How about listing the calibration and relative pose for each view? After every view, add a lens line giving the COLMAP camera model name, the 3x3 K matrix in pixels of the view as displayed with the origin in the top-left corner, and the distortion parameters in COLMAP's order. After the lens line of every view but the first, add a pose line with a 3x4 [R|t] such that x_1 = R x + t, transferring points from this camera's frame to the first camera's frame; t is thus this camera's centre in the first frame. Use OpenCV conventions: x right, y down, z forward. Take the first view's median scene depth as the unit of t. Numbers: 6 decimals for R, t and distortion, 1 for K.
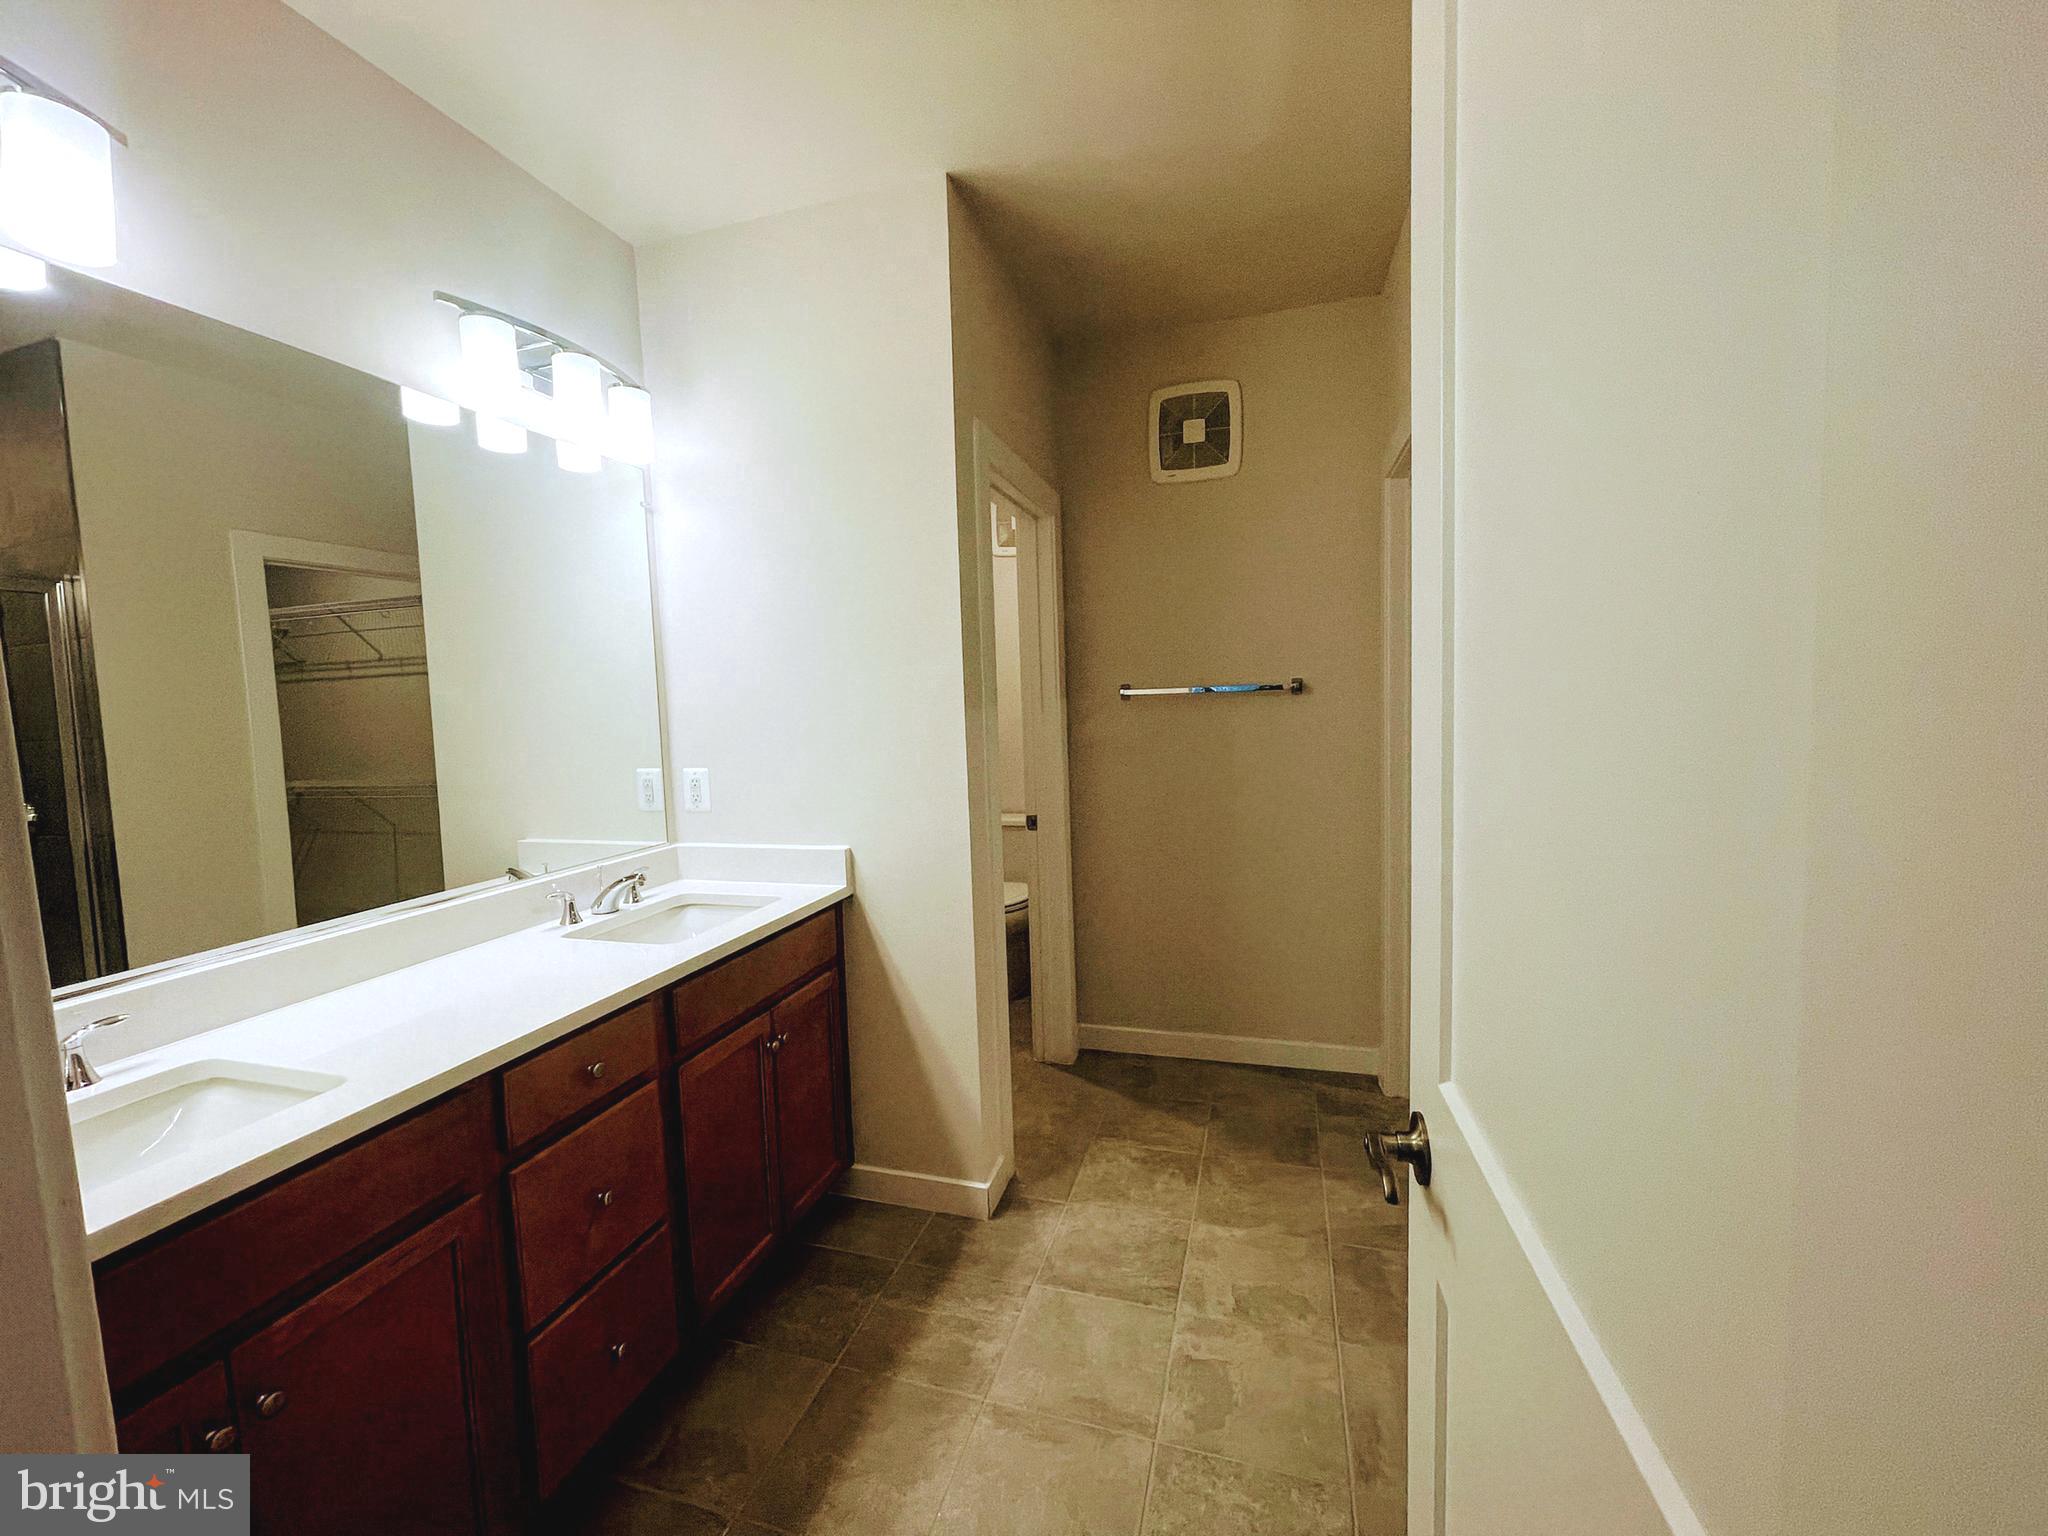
lens RADIAL K [[823.9, 0, 1013.7], [0, 823.9, 769.2], [0, 0, 1]] dist [-0.000661, 0.000943]
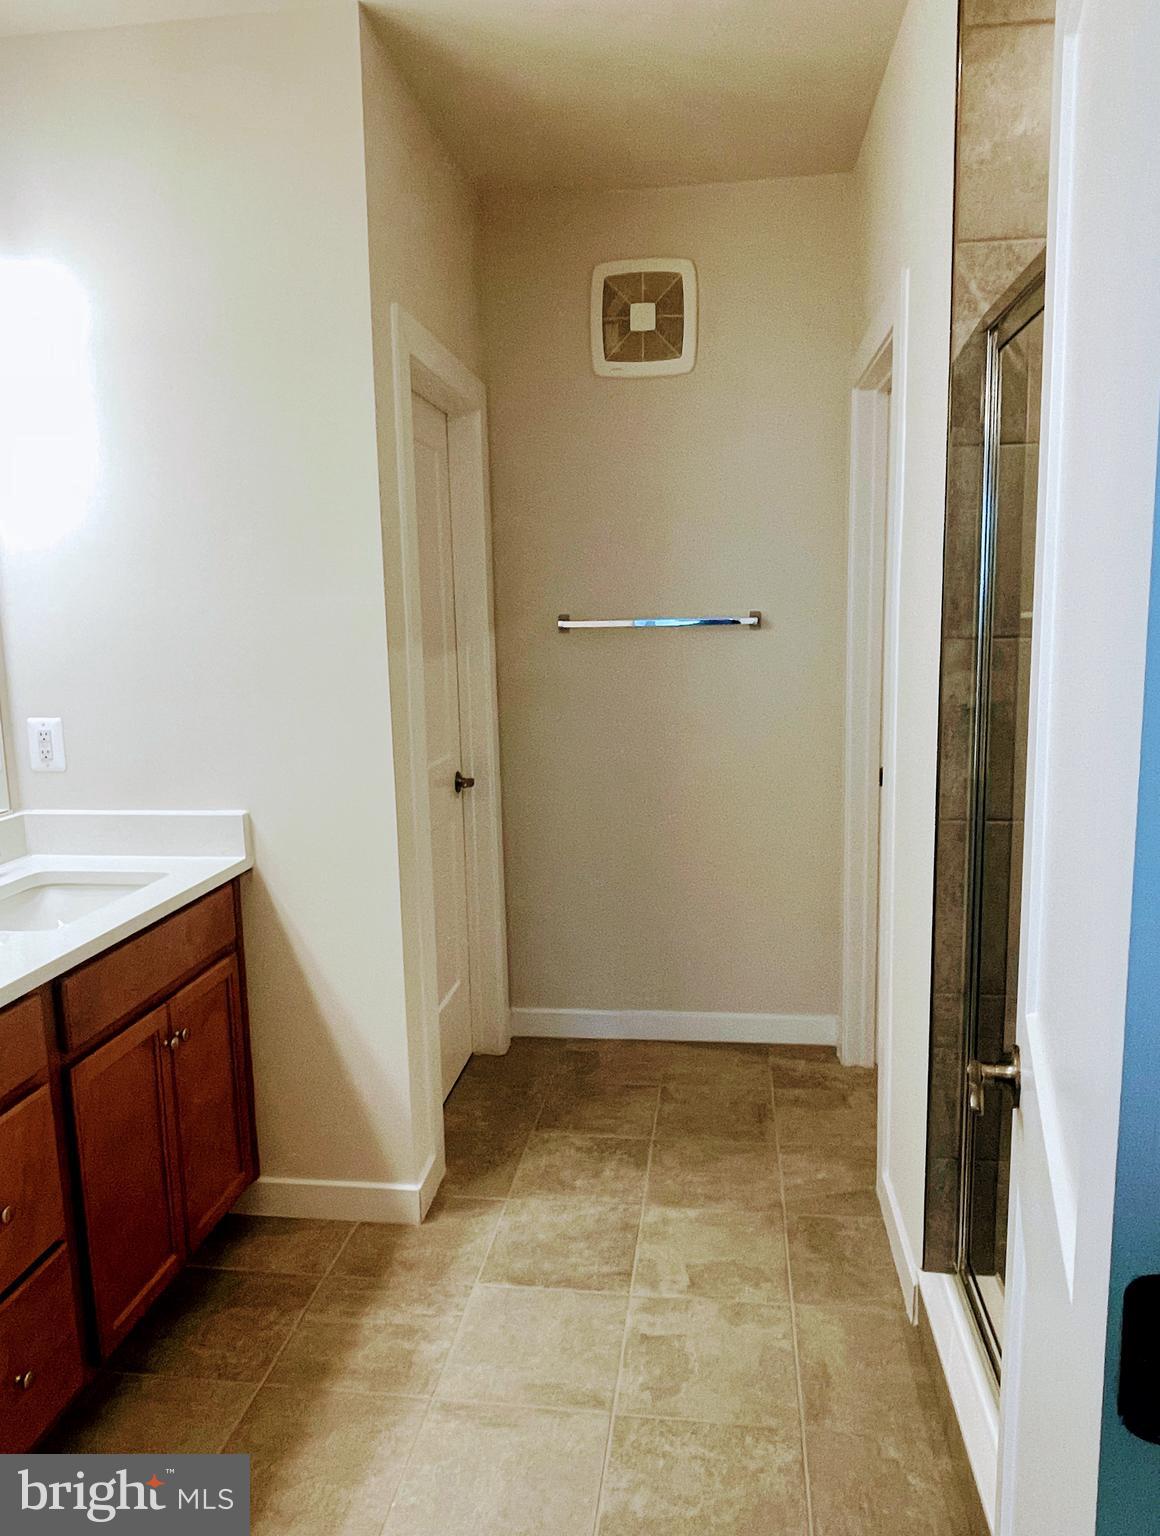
lens RADIAL K [[1047.9, 0, 578.1], [0, 1047.9, 770.5], [0, 0, 1]] dist [0.022063, -0.024469]
pose [[0.986077, -0.013283, 0.165757, -0.042477], [0.002357, 0.997821, 0.065939, -0.017593], [-0.166271, -0.064630, 0.983960, -0.113040]]
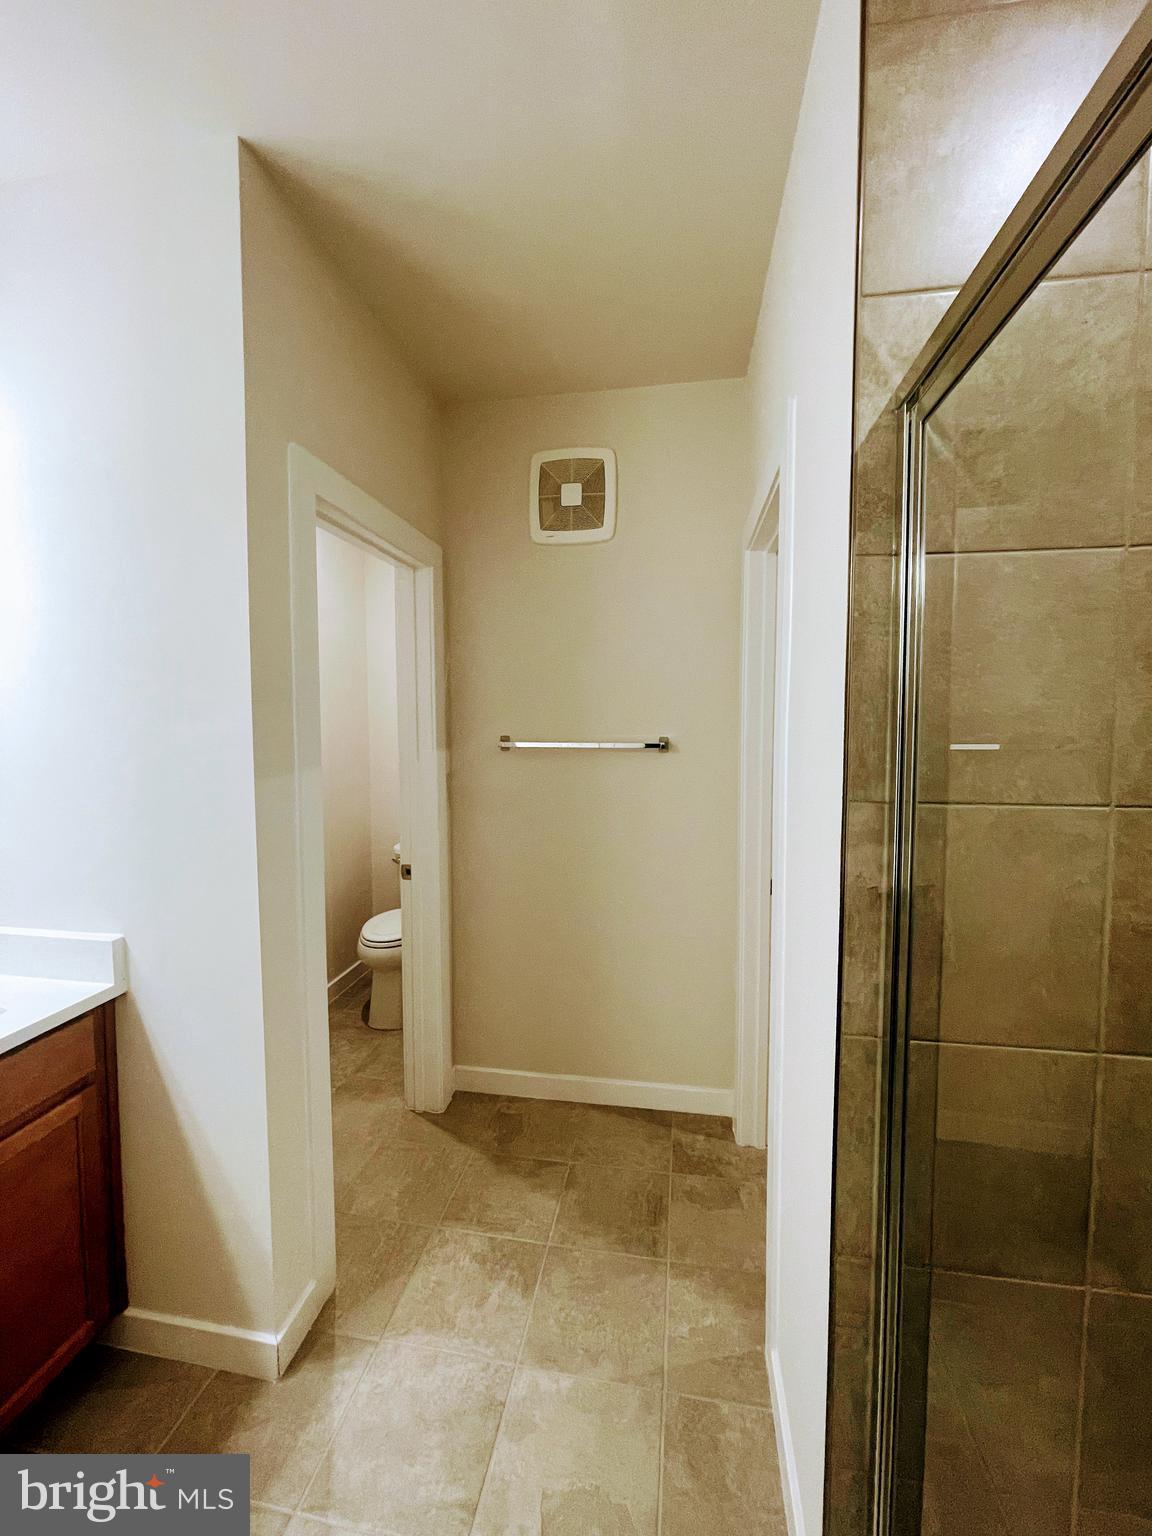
lens RADIAL K [[617.9, 0, 576.6], [0, 617.9, 759.2], [0, 0, 1]] dist [-0.000661, 0.000943]
pose [[0.990488, 0.024701, 0.135361, 0.162920], [-0.021844, 0.999507, -0.022551, -0.078503], [-0.135851, 0.019380, 0.990540, 0.303164]]
